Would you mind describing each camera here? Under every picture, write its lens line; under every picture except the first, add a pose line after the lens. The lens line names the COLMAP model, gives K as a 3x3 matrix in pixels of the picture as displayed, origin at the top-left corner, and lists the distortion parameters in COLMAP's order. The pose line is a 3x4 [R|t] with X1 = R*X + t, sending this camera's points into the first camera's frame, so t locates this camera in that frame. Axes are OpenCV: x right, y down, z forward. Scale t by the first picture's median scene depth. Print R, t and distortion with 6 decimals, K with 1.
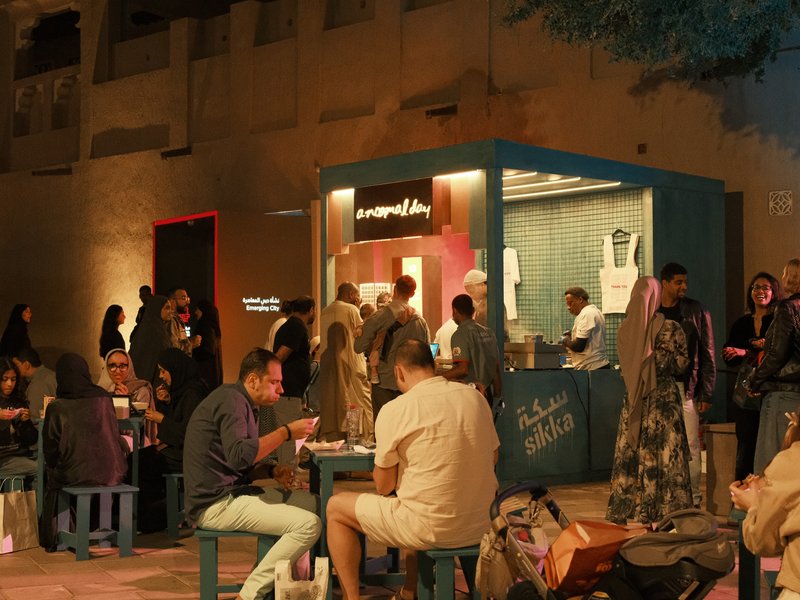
lens RADIAL K [[1857.2, 0, 327.9], [0, 1857.2, 298.0], [0, 0, 1]] dist [-0.039570, 0.999467]
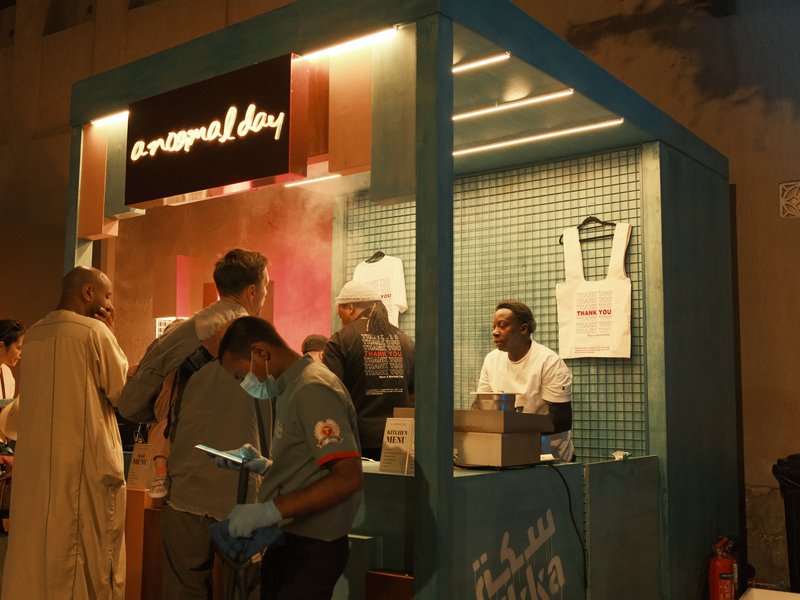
lens RADIAL K [[933.0, 0, 404.1], [0, 933.0, 303.3], [0, 0, 1]] dist [-0.009970, 0.057508]
pose [[0.971717, 0.036638, 0.233290, 0.030077], [-0.018831, 0.996767, -0.078103, 0.015271], [-0.235398, 0.071501, 0.969265, 0.734754]]
